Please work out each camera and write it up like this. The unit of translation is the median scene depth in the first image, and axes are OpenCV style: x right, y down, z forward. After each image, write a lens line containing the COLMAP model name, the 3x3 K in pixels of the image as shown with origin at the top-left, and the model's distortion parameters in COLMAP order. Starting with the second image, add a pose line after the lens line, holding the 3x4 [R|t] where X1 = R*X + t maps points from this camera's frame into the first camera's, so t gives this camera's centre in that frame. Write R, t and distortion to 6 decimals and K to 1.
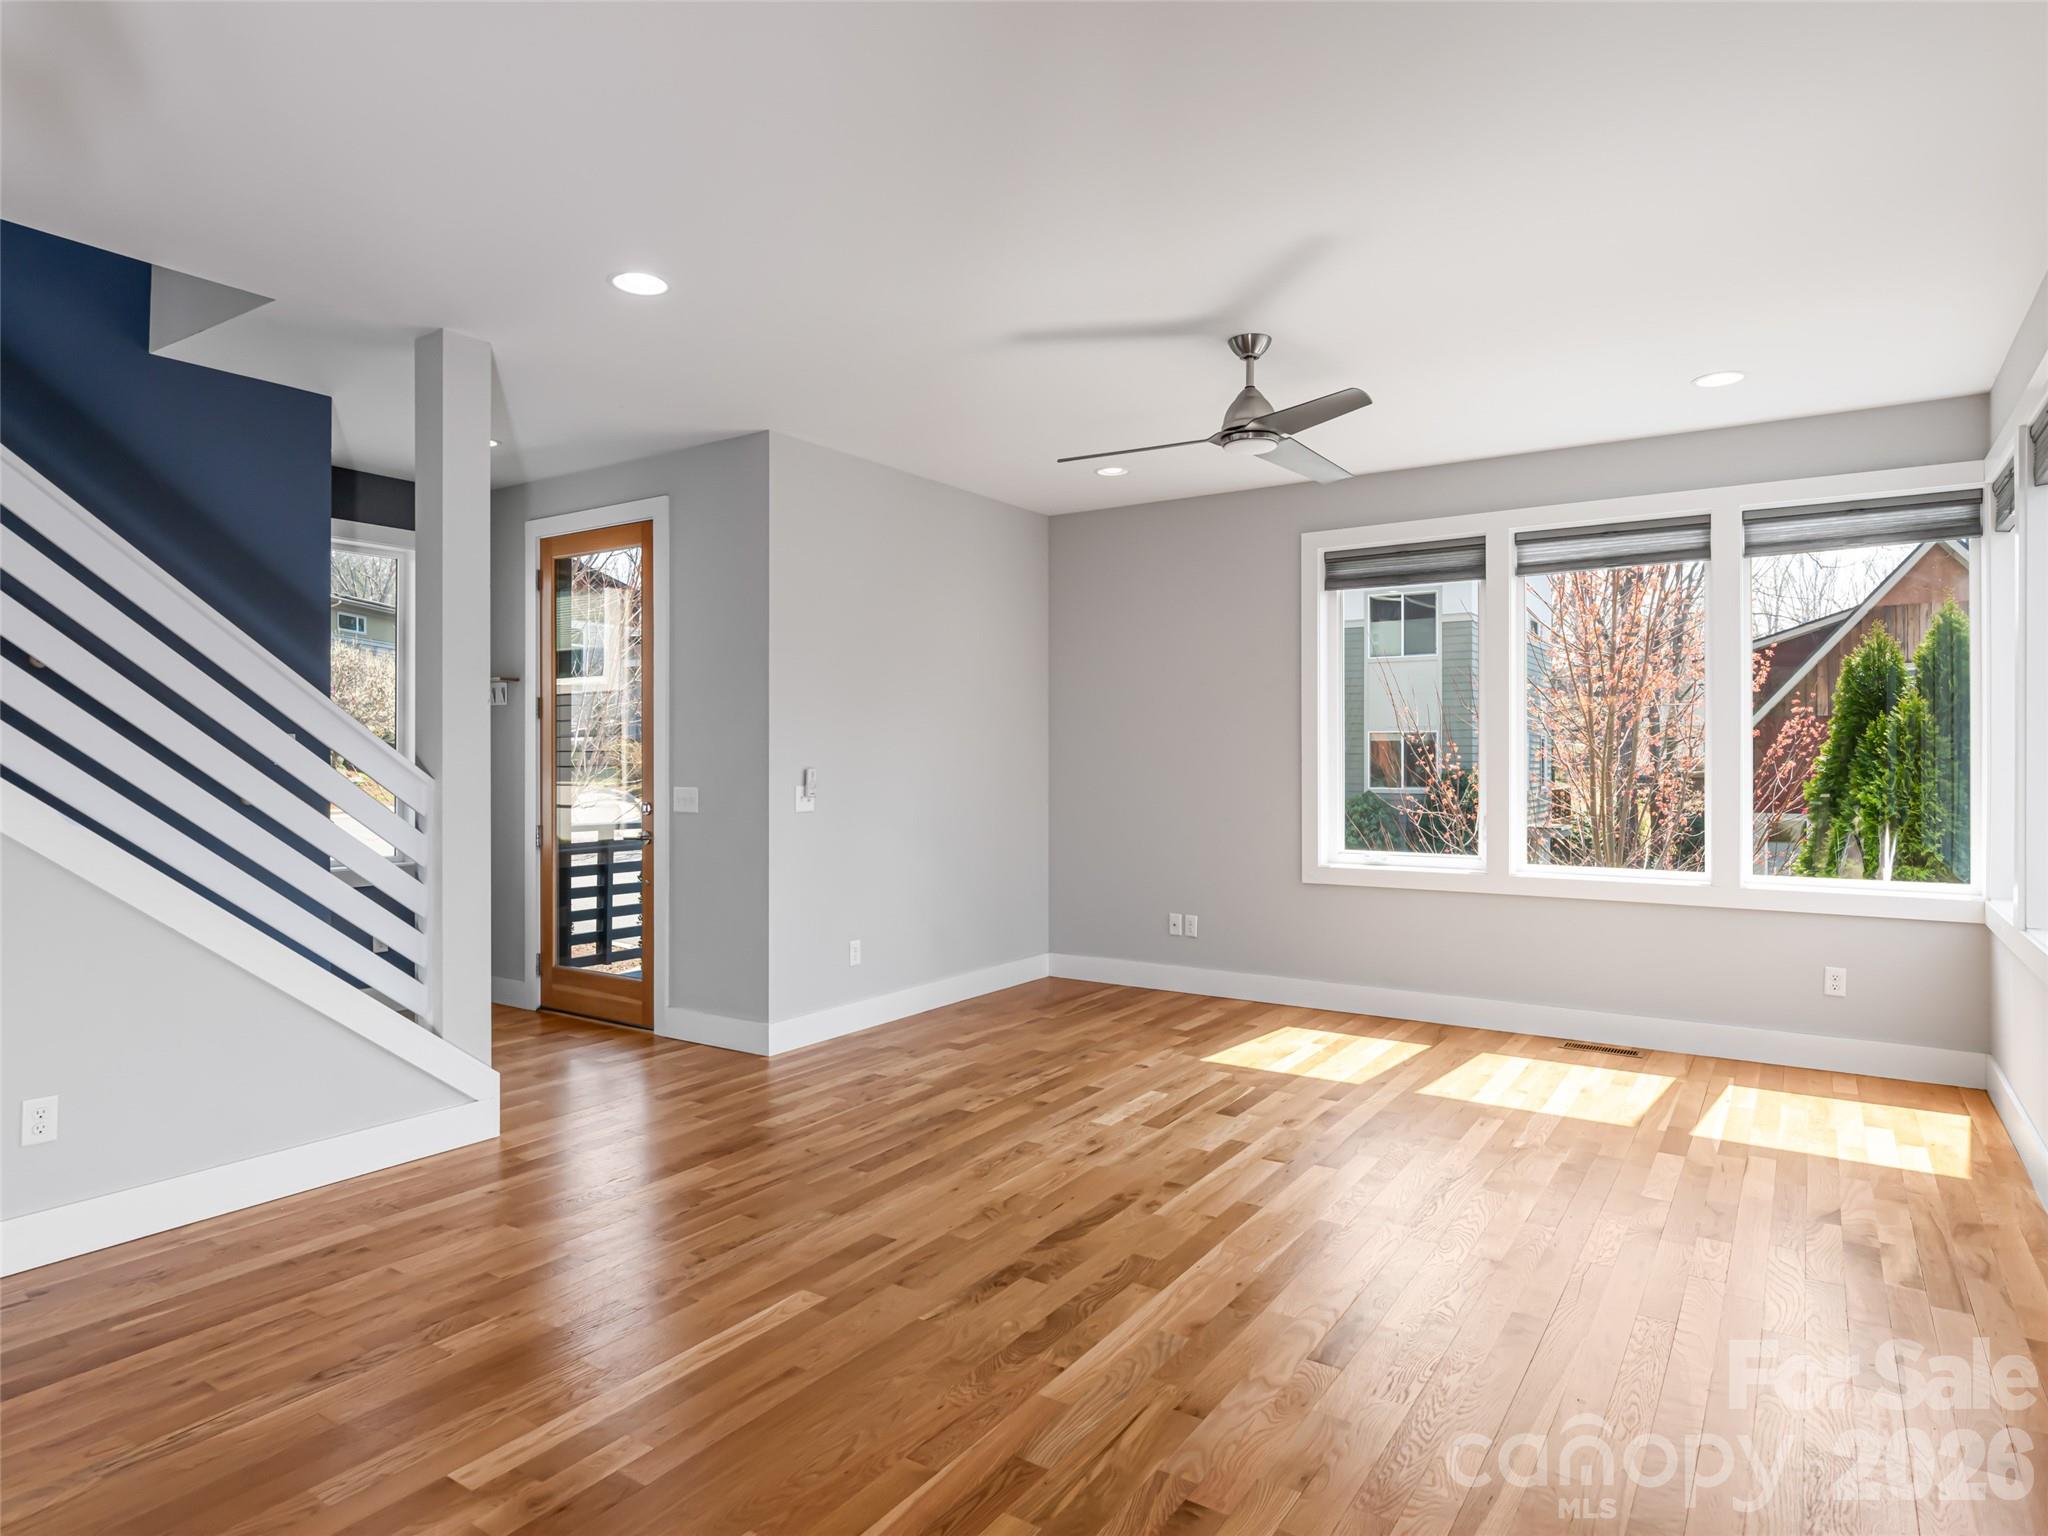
lens RADIAL K [[1209.4, 0, 1019.3], [0, 1209.4, 768.7], [0, 0, 1]] dist [-0.001771, -0.001466]
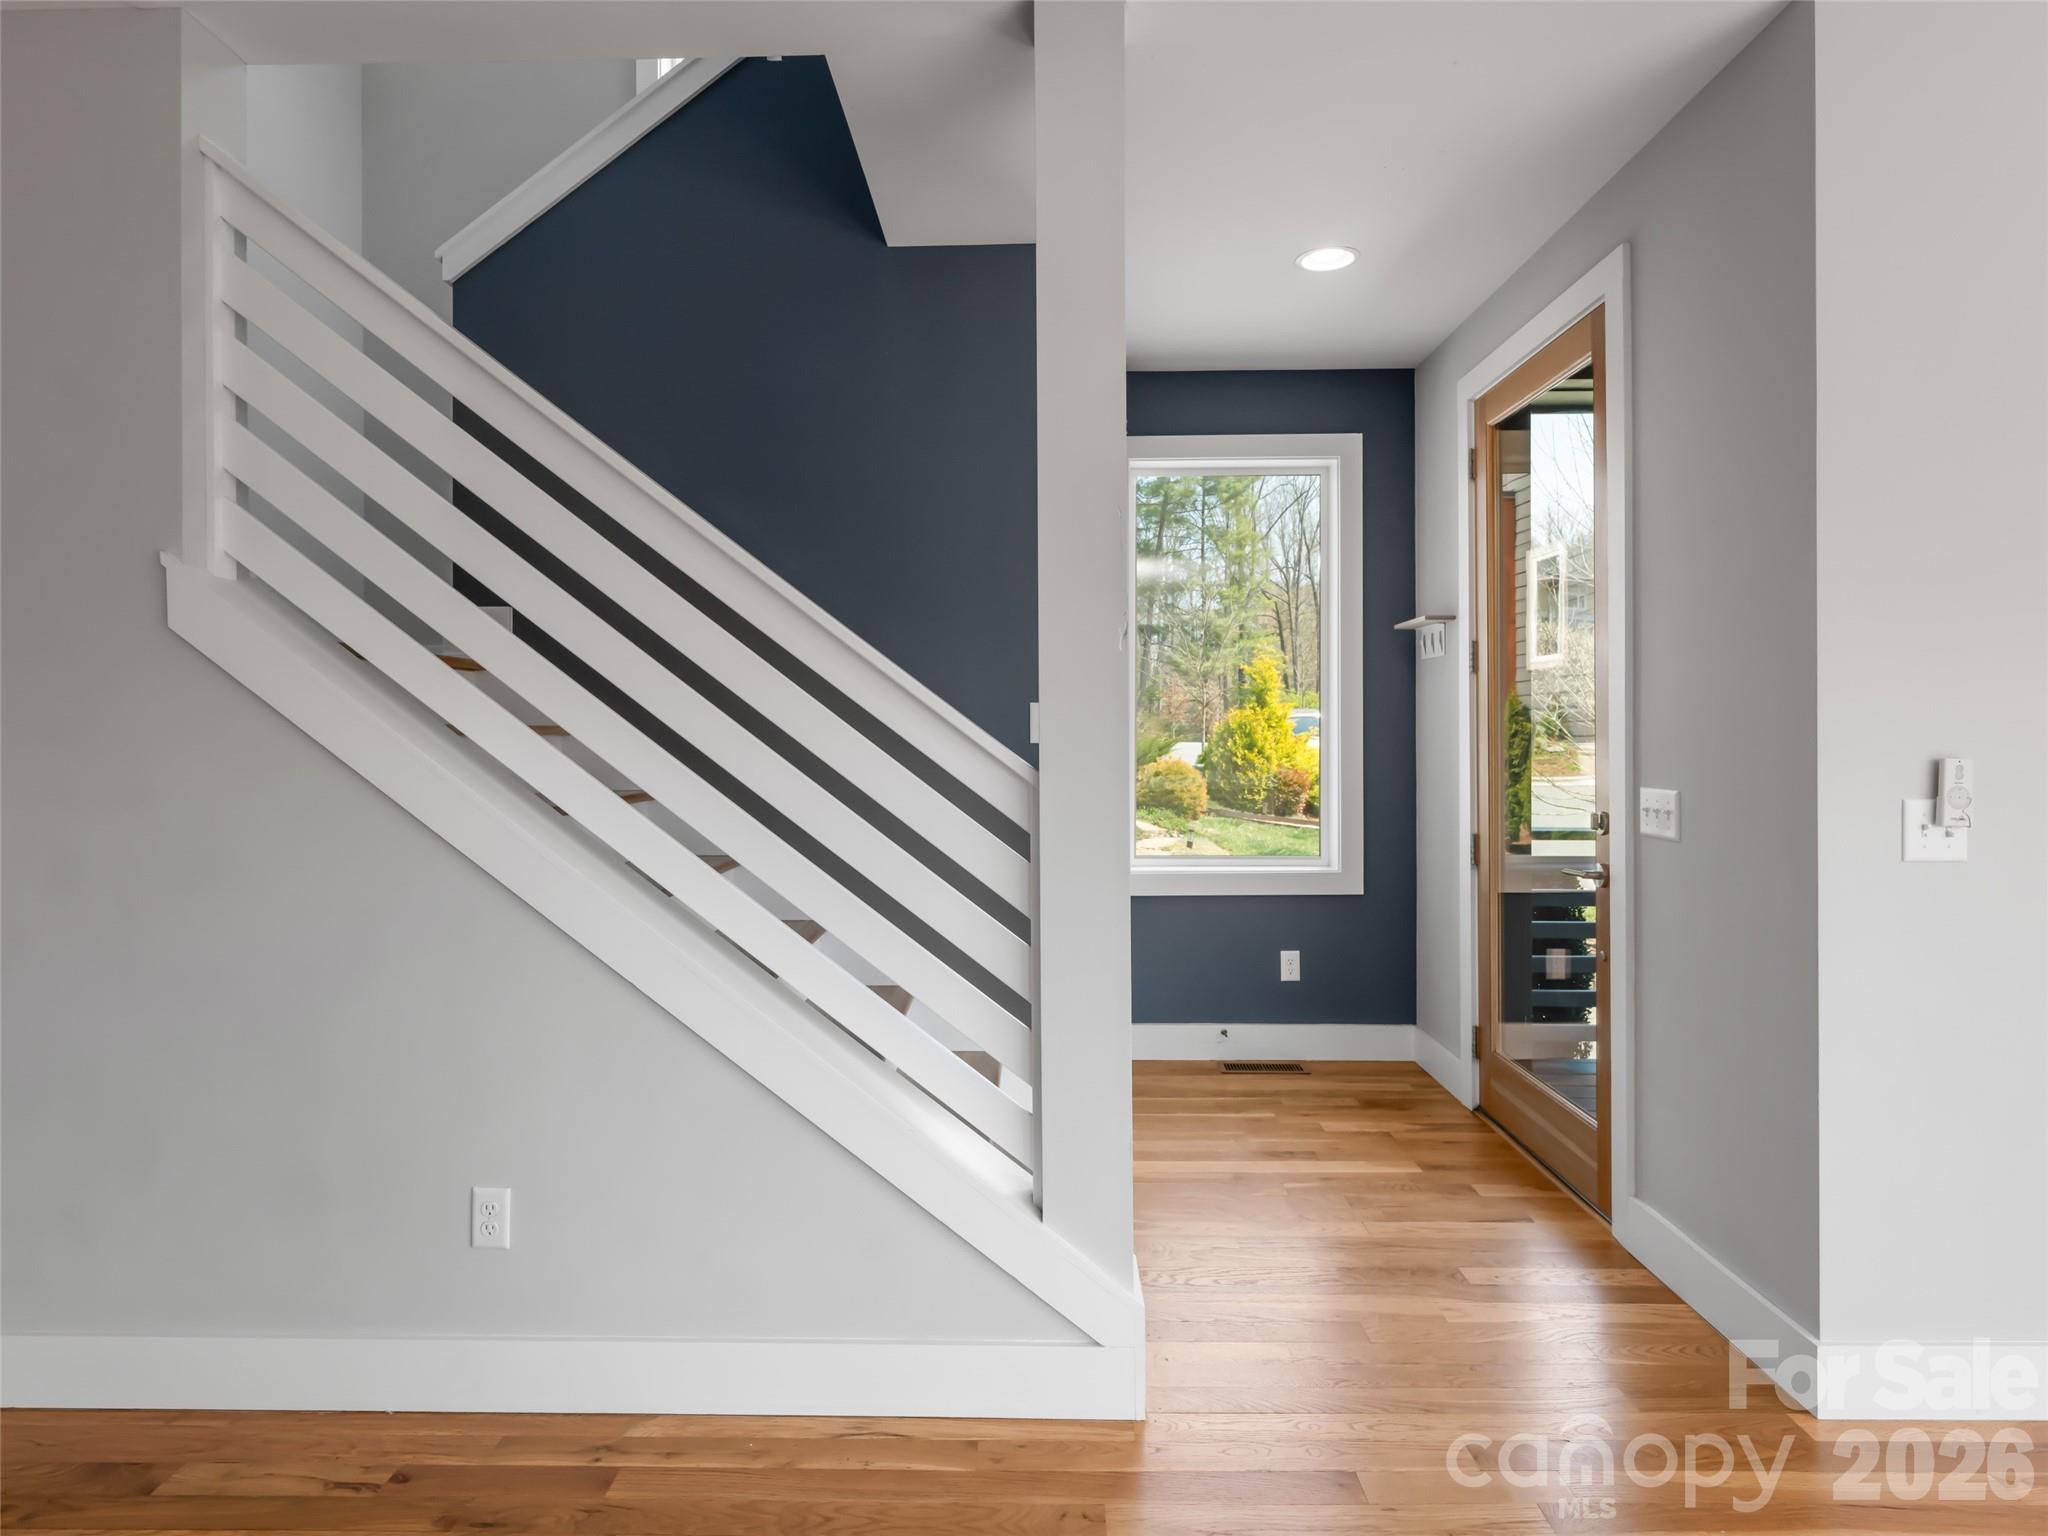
lens RADIAL K [[1144.4, 0, 957.5], [0, 1144.4, 739.9], [0, 0, 1]] dist [-0.004140, 0.000662]
pose [[0.547849, 0.004348, -0.836566, -0.045210], [-0.004934, 0.999986, 0.001966, -0.007155], [0.836563, 0.003051, 0.547863, 0.675083]]
